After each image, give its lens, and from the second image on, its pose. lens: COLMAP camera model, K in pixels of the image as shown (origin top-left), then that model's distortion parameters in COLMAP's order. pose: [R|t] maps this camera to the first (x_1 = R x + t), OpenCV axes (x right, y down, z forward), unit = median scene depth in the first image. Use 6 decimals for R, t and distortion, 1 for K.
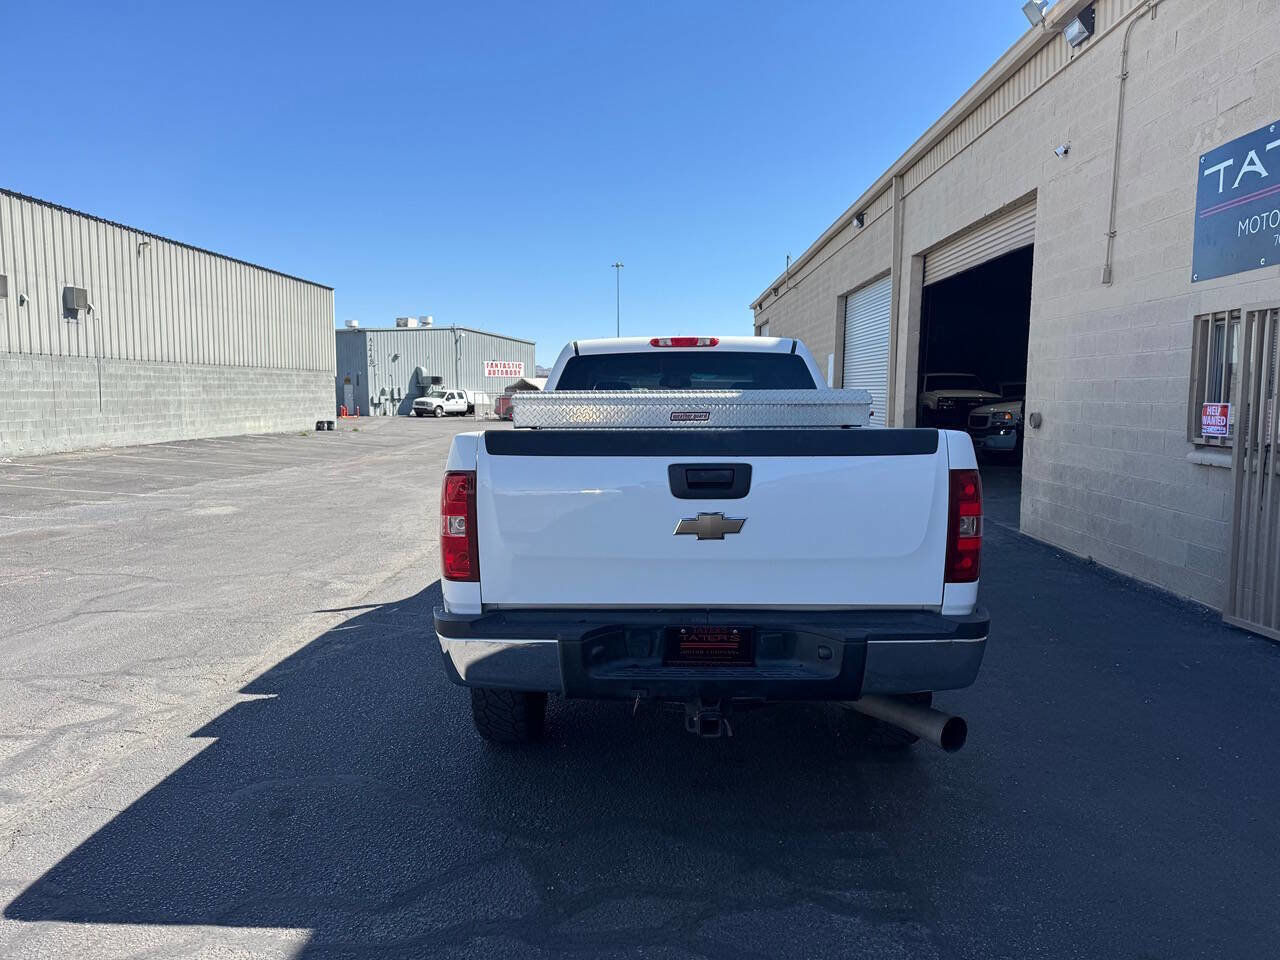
lens RADIAL K [[901.1, 0, 633.6], [0, 901.1, 467.1], [0, 0, 1]] dist [0.067056, -0.075631]
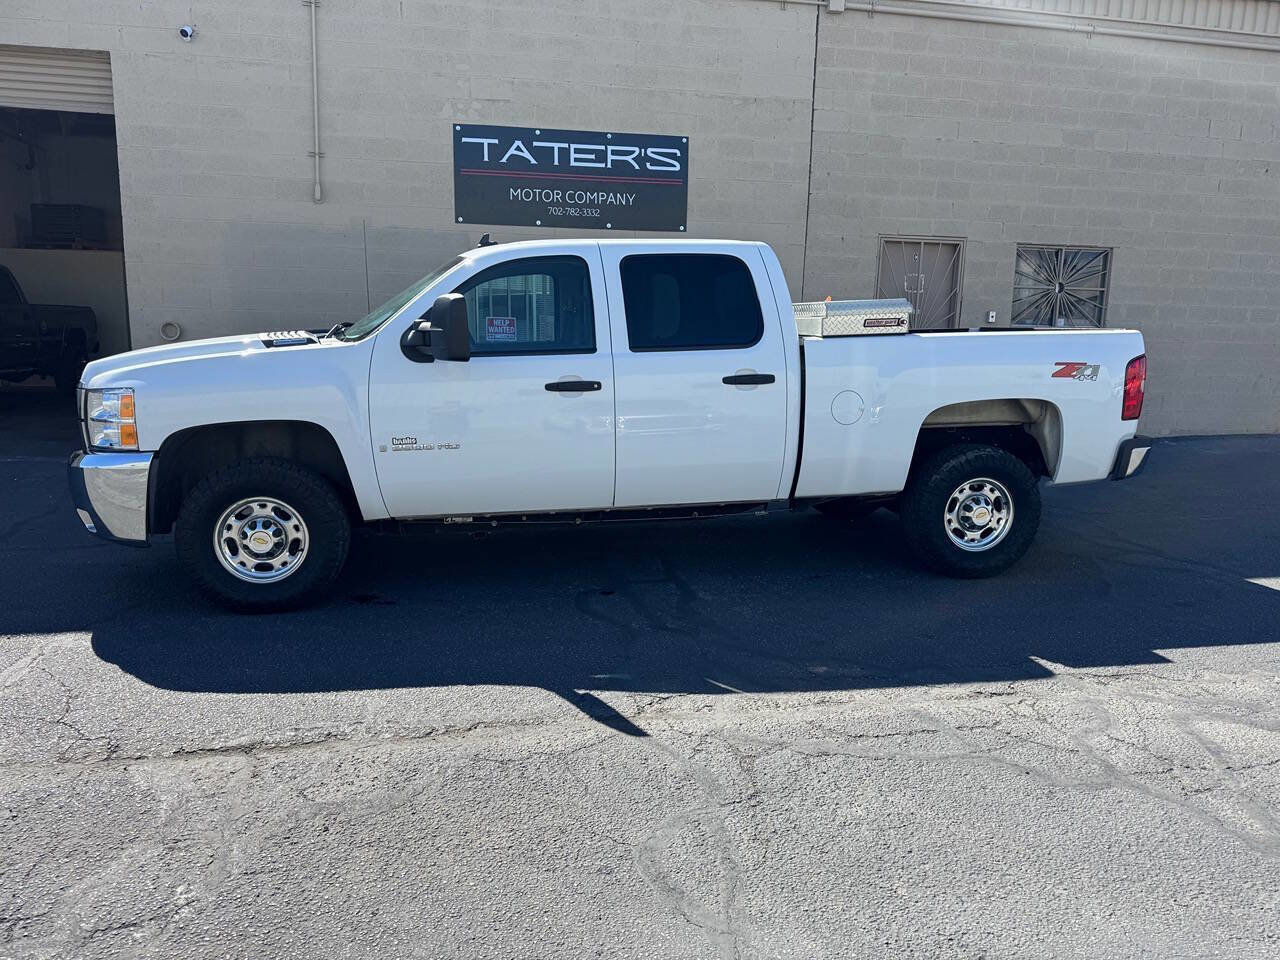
lens RADIAL K [[902.9, 0, 640.0], [0, 902.9, 480.0], [0, 0, 1]] dist [0.084815, -0.099942]
pose [[-0.225539, -0.163689, 0.960384, -0.353938], [0.061326, 0.981444, 0.181680, -0.028018], [-0.972302, 0.099872, -0.211315, 0.485719]]
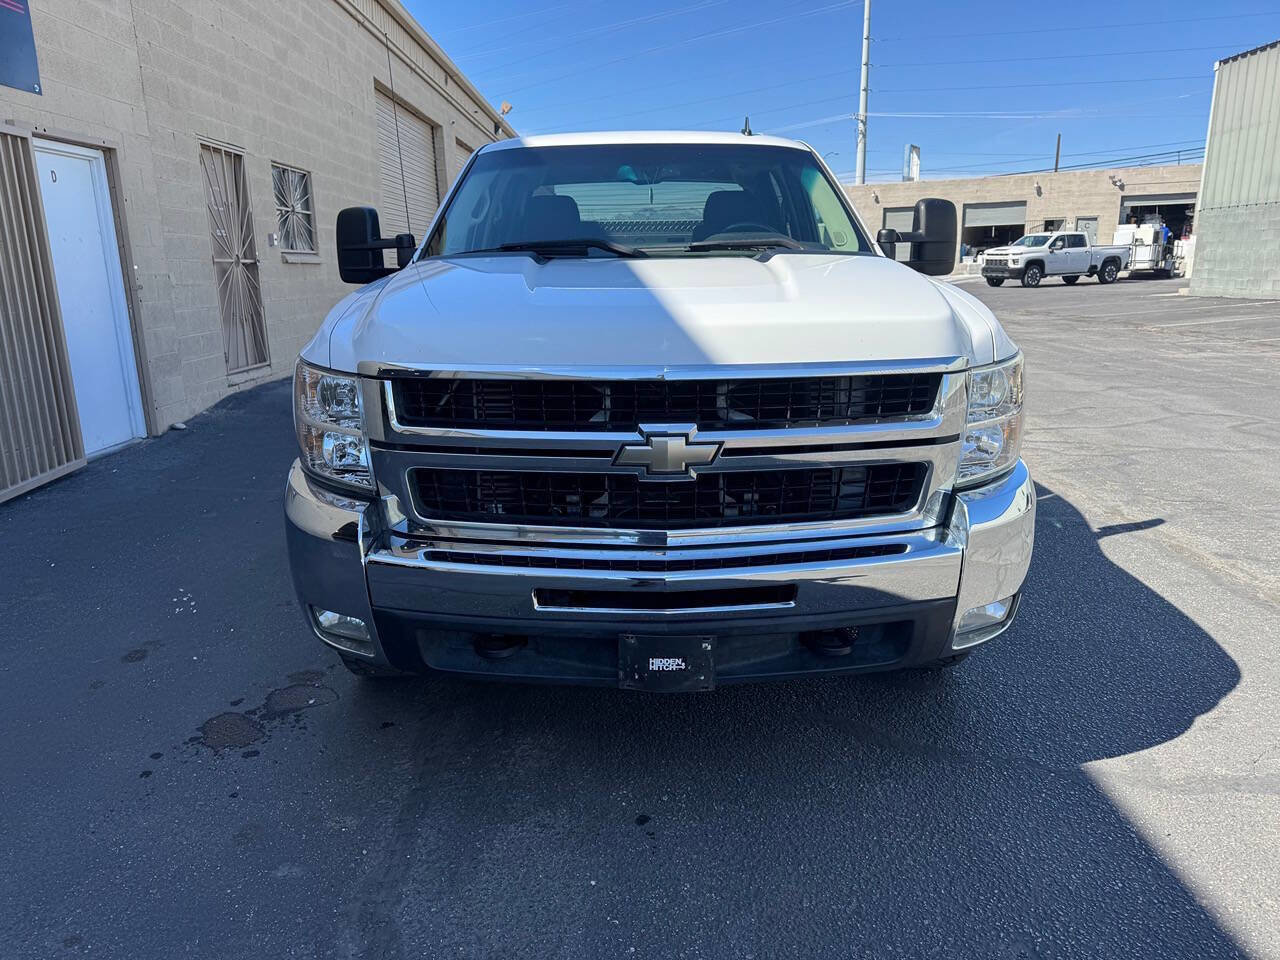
lens RADIAL K [[901.5, 0, 629.3], [0, 901.5, 479.2], [0, 0, 1]] dist [0.040261, -0.046099]
pose [[-0.999493, 0.020307, -0.024537, 0.035260], [0.011632, 0.949905, 0.312321, -0.042984], [0.029650, 0.311877, -0.949660, 0.735231]]
